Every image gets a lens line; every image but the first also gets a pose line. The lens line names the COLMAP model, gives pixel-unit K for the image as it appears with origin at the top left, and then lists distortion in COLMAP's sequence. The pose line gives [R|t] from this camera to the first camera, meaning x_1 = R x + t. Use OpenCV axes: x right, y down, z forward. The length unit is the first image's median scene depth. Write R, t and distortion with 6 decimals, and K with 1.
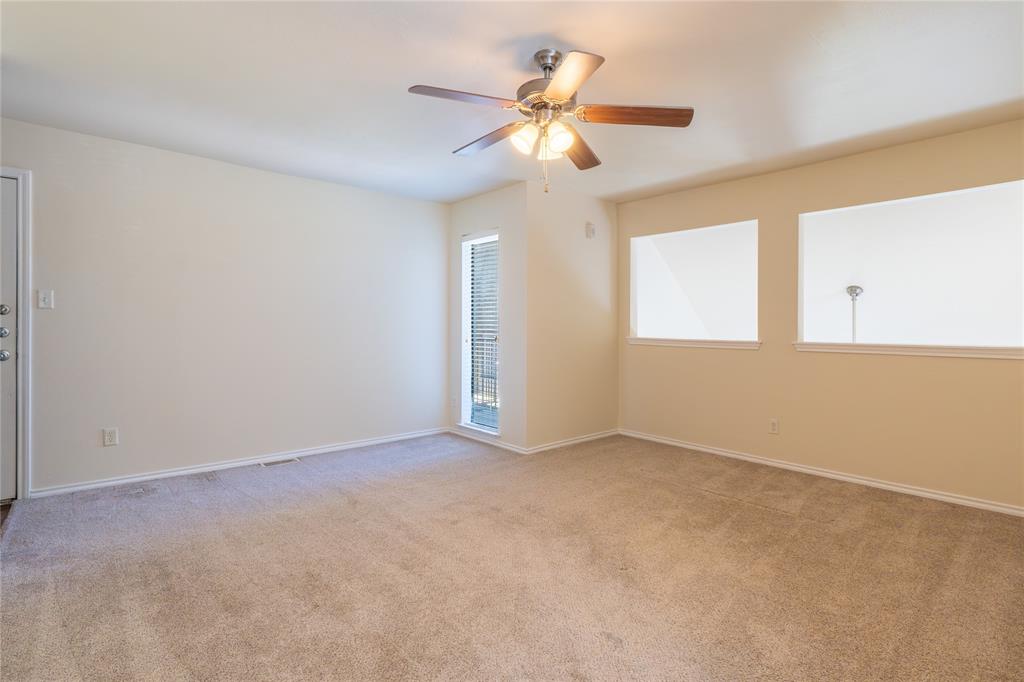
lens RADIAL K [[495.7, 0, 511.5], [0, 495.7, 325.9], [0, 0, 1]] dist [0.003961, 0.000052]
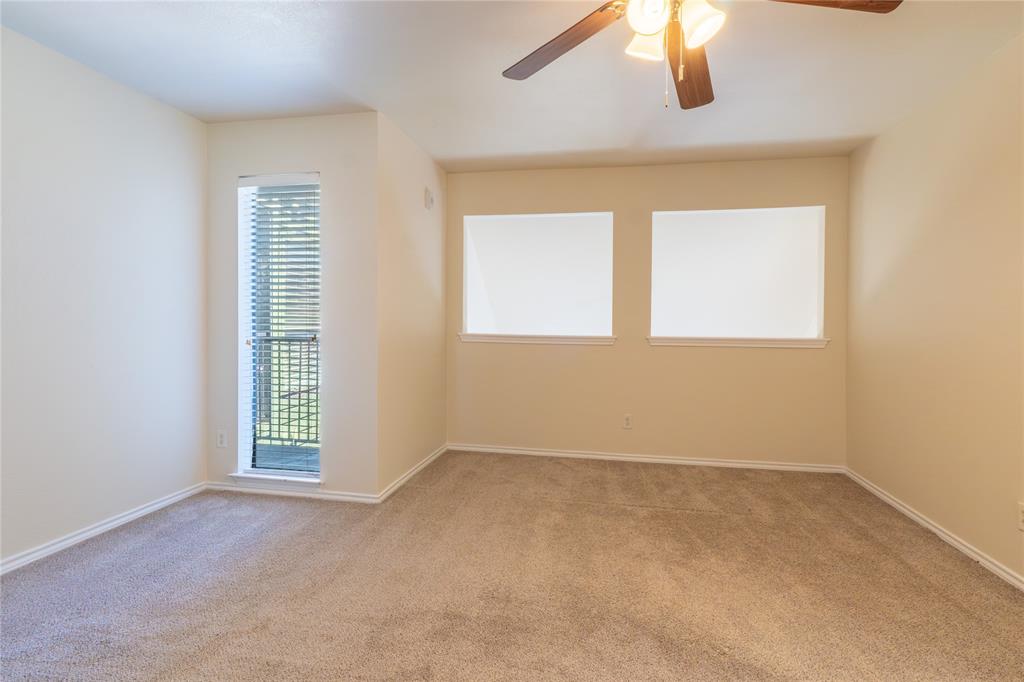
lens RADIAL K [[495.7, 0, 511.5], [0, 495.7, 325.9], [0, 0, 1]] dist [0.003961, 0.000052]
pose [[0.788932, -0.004872, 0.614462, -0.278710], [-0.003901, 0.999909, 0.012936, -0.001736], [-0.614469, -0.012603, 0.788841, 0.368747]]
